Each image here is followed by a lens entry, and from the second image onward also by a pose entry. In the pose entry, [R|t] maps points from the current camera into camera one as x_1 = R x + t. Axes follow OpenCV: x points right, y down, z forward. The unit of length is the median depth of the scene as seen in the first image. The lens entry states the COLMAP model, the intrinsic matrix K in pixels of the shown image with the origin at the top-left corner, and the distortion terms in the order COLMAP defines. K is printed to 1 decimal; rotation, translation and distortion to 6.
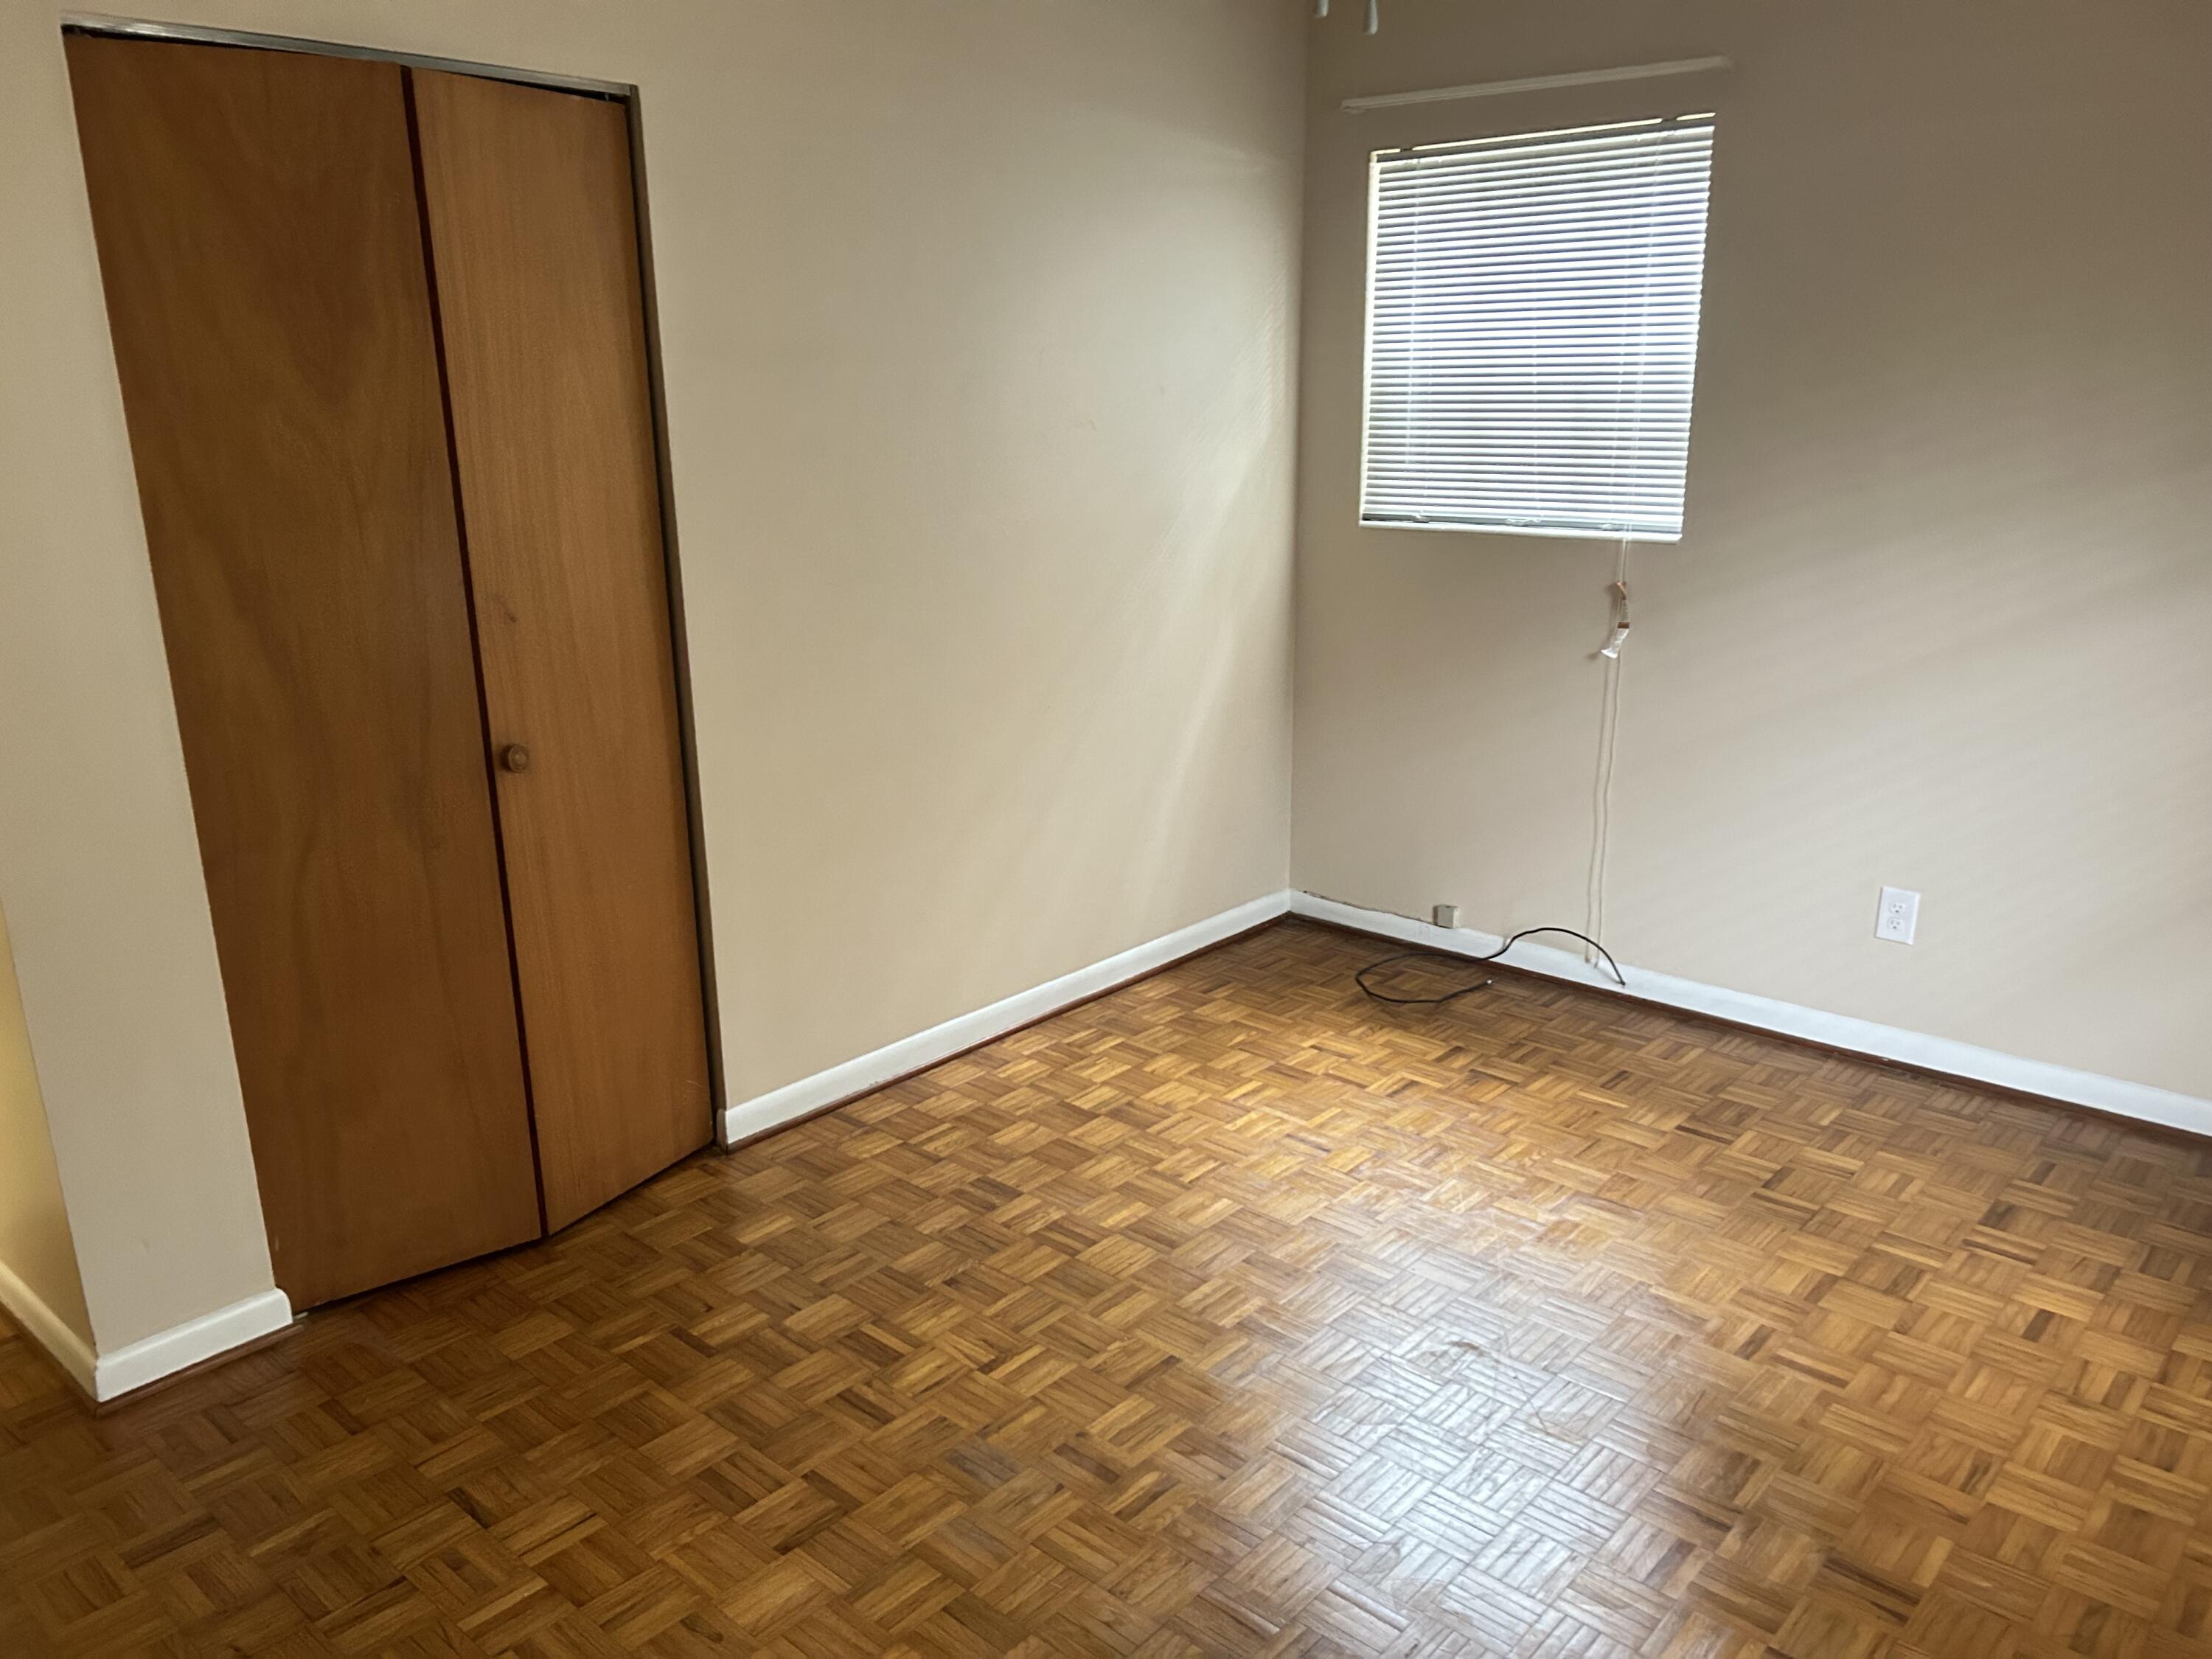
lens RADIAL K [[1664.2, 0, 1109.6], [0, 1664.2, 837.8], [0, 0, 1]] dist [0.055117, -0.059217]
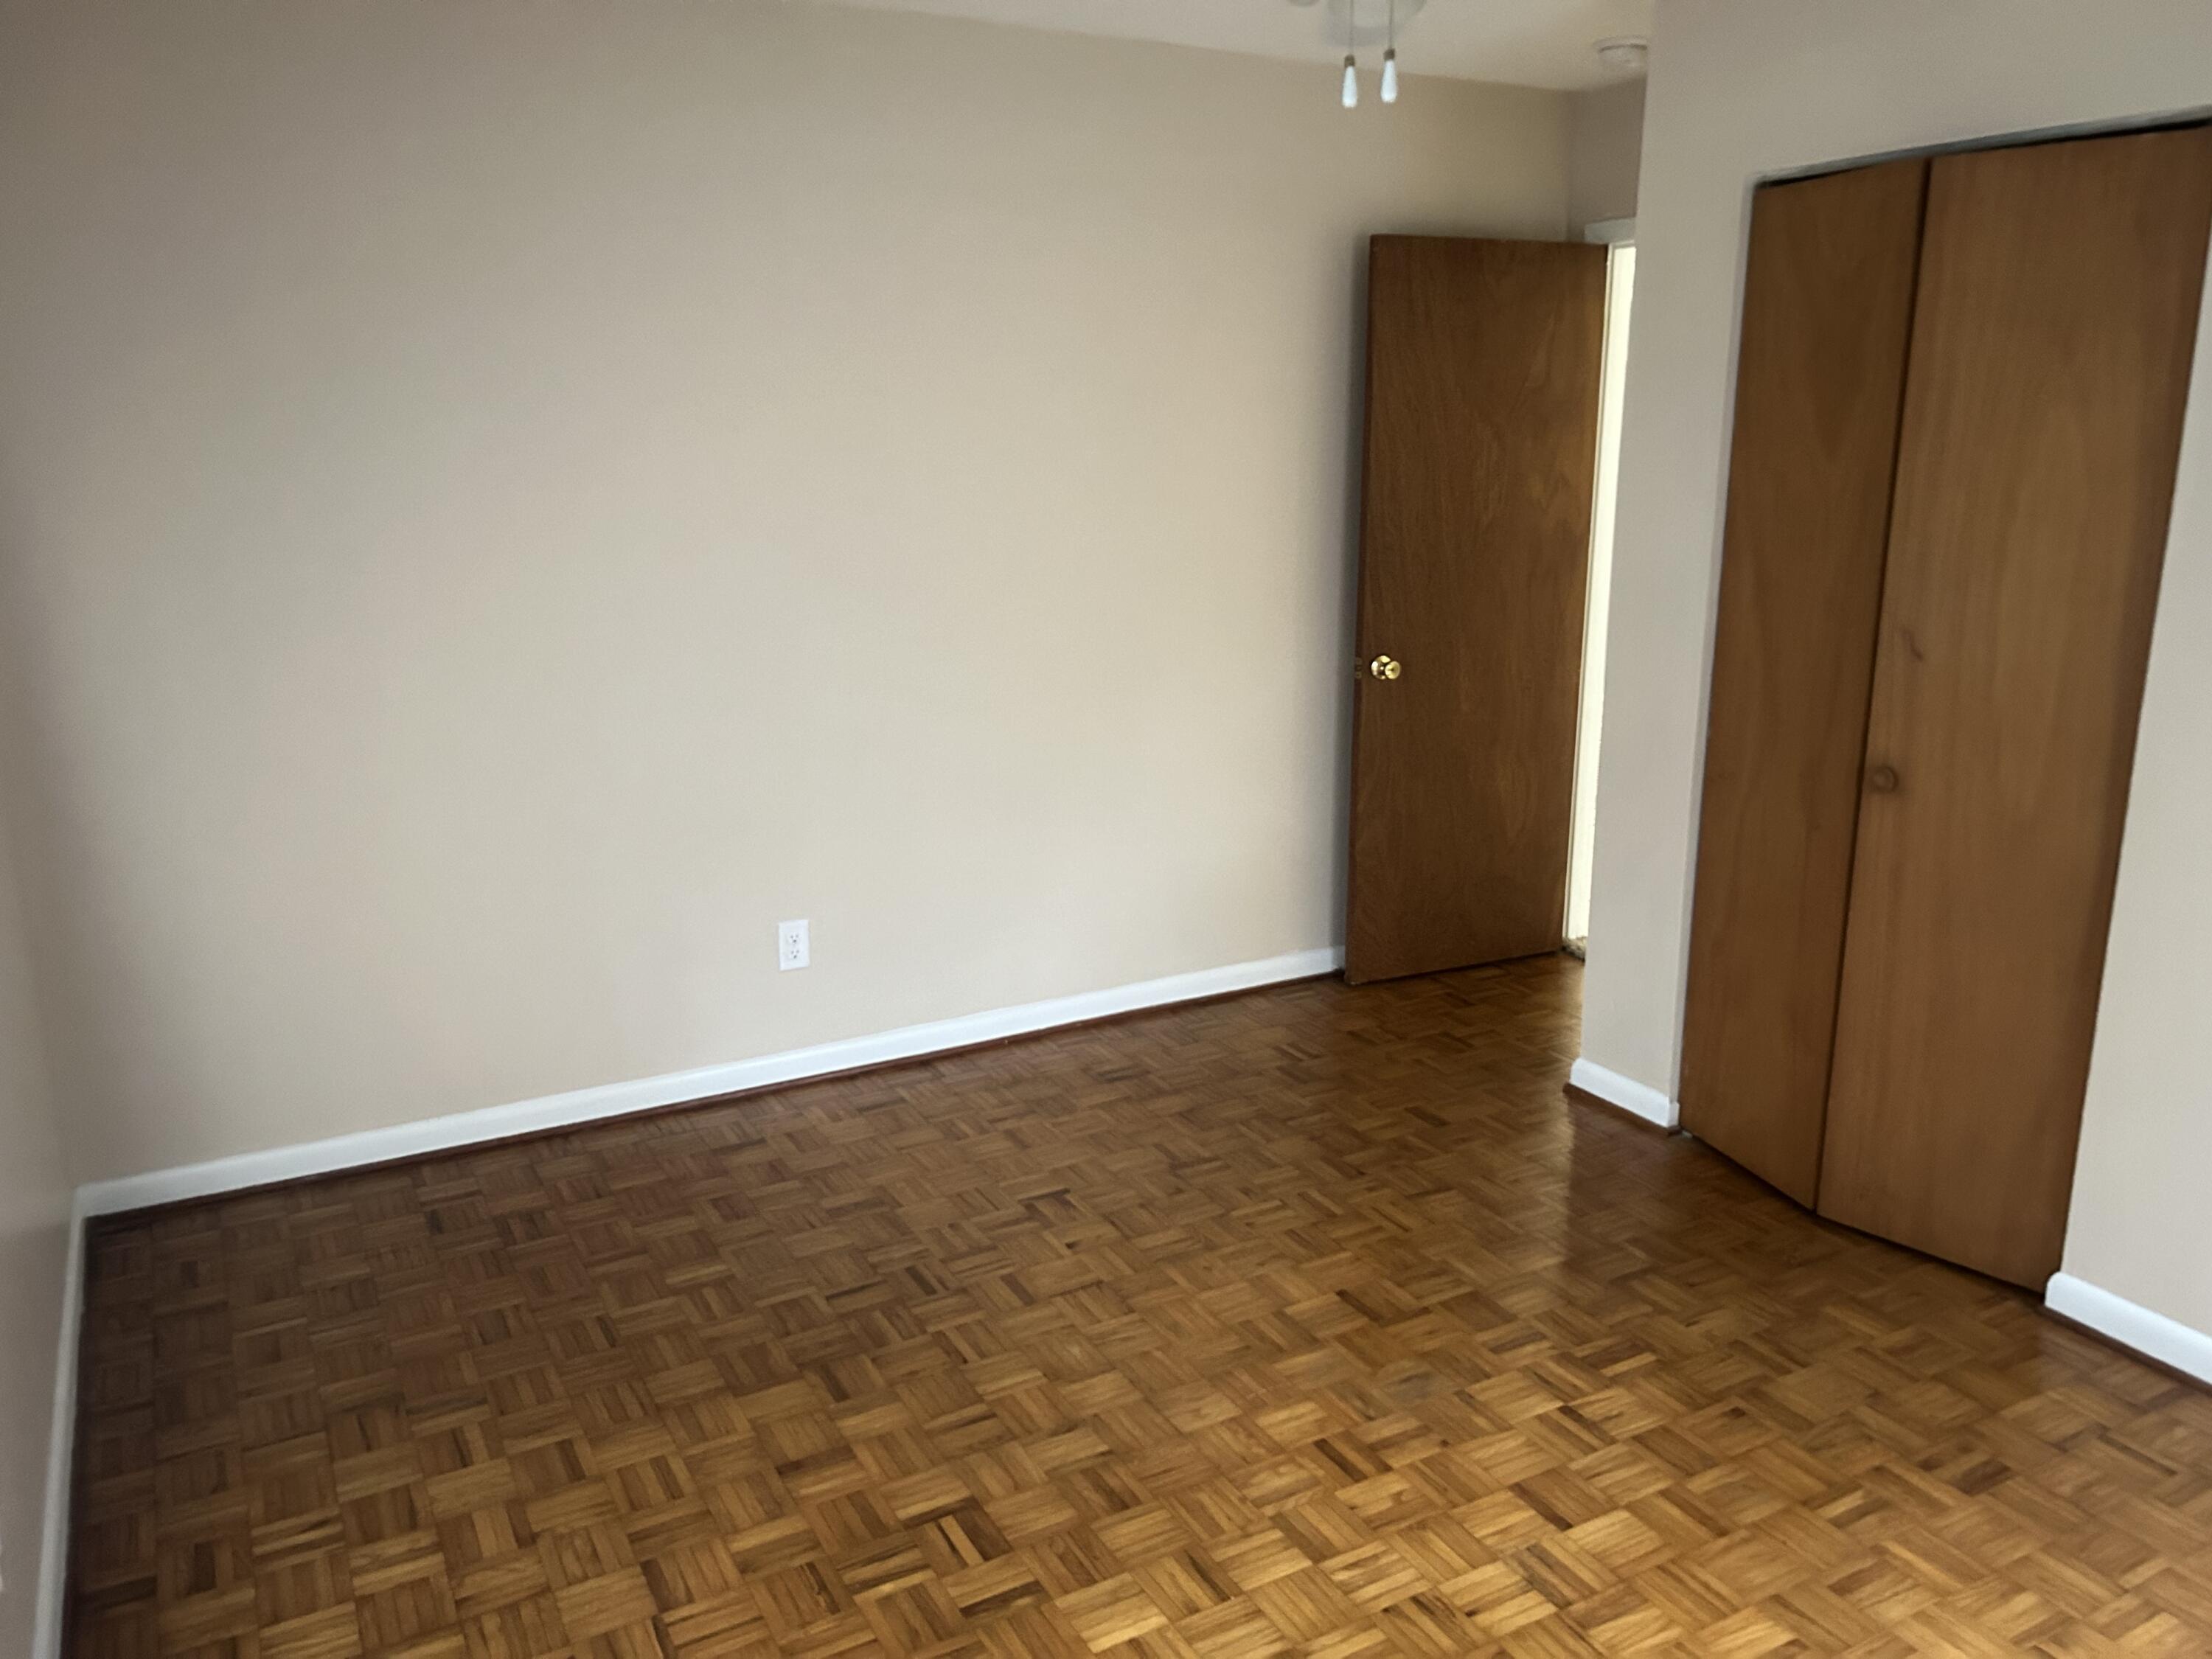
lens RADIAL K [[1674.1, 0, 1112.3], [0, 1674.1, 809.0], [0, 0, 1]] dist [0.069026, -0.004703]
pose [[-0.310296, 0.233673, -0.921473, 0.682973], [-0.255546, 0.913137, 0.317611, -0.210848], [0.915649, 0.334032, -0.223629, 0.670195]]
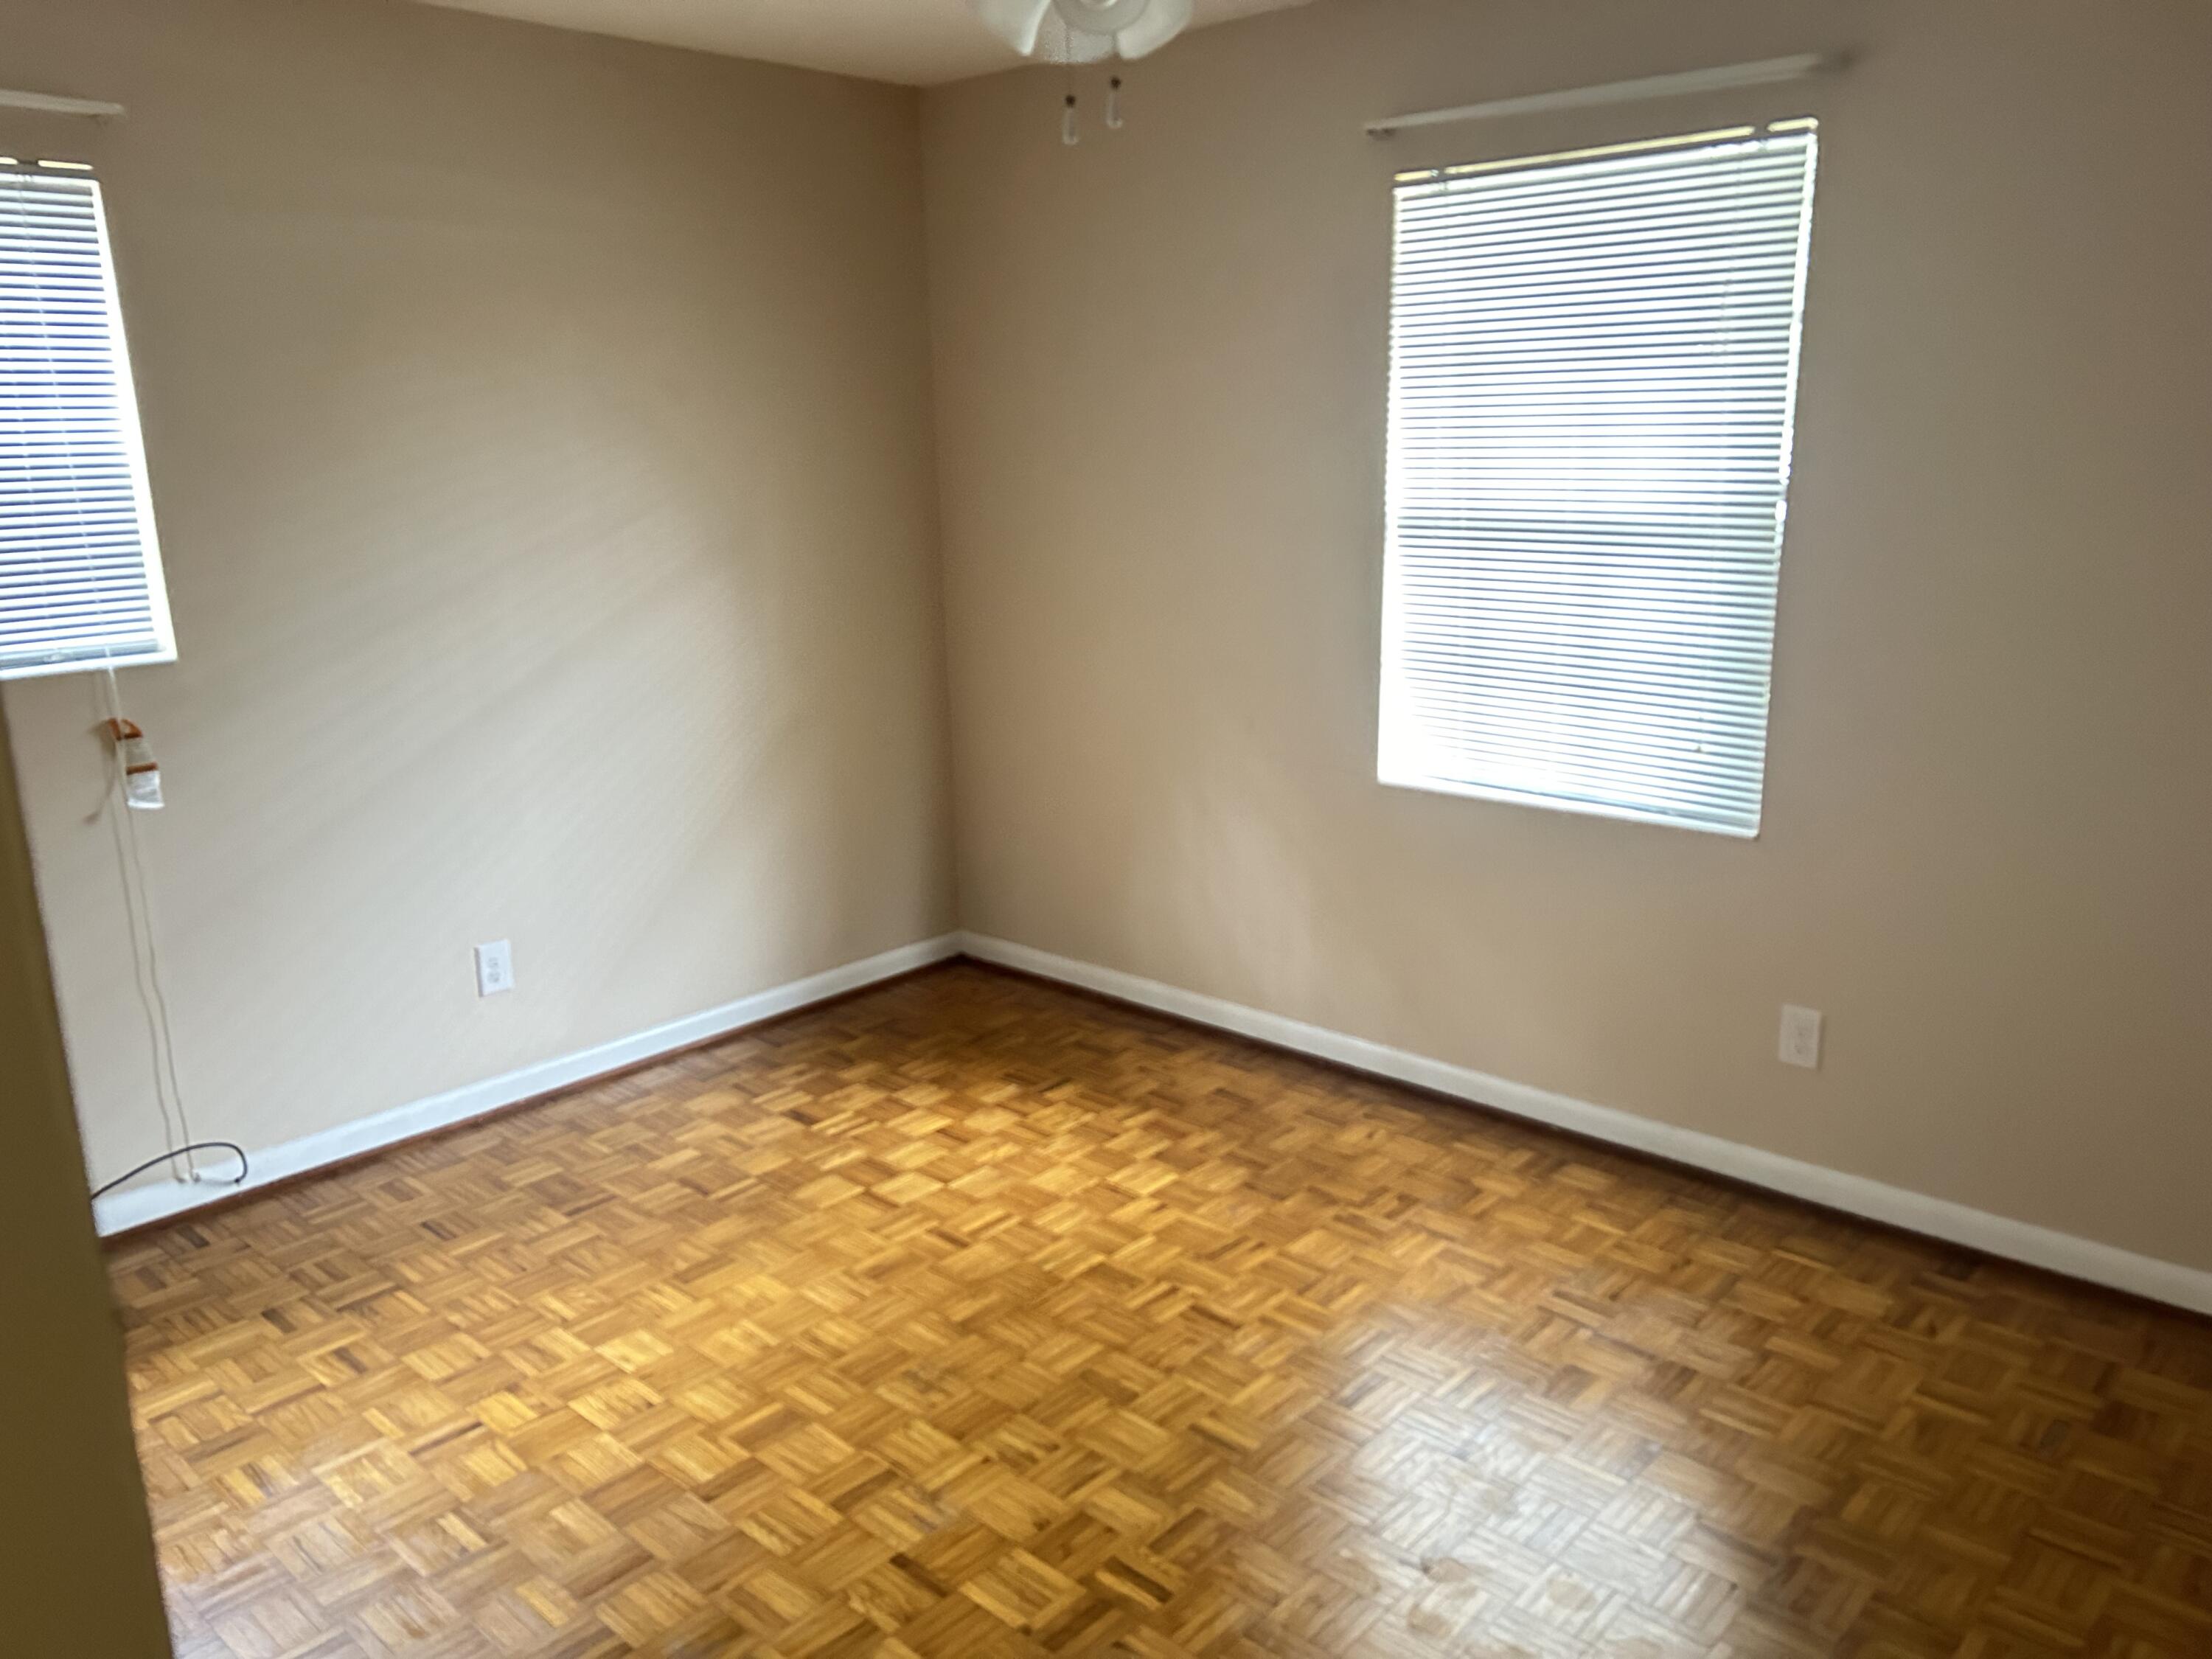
lens RADIAL K [[1695.8, 0, 1106.0], [0, 1695.8, 829.5], [0, 0, 1]] dist [0.014263, -0.004493]
pose [[-0.001074, -0.220130, 0.975470, -0.584168], [0.291743, 0.932965, 0.210859, -0.156124], [-0.956496, 0.284813, 0.063219, 0.574609]]
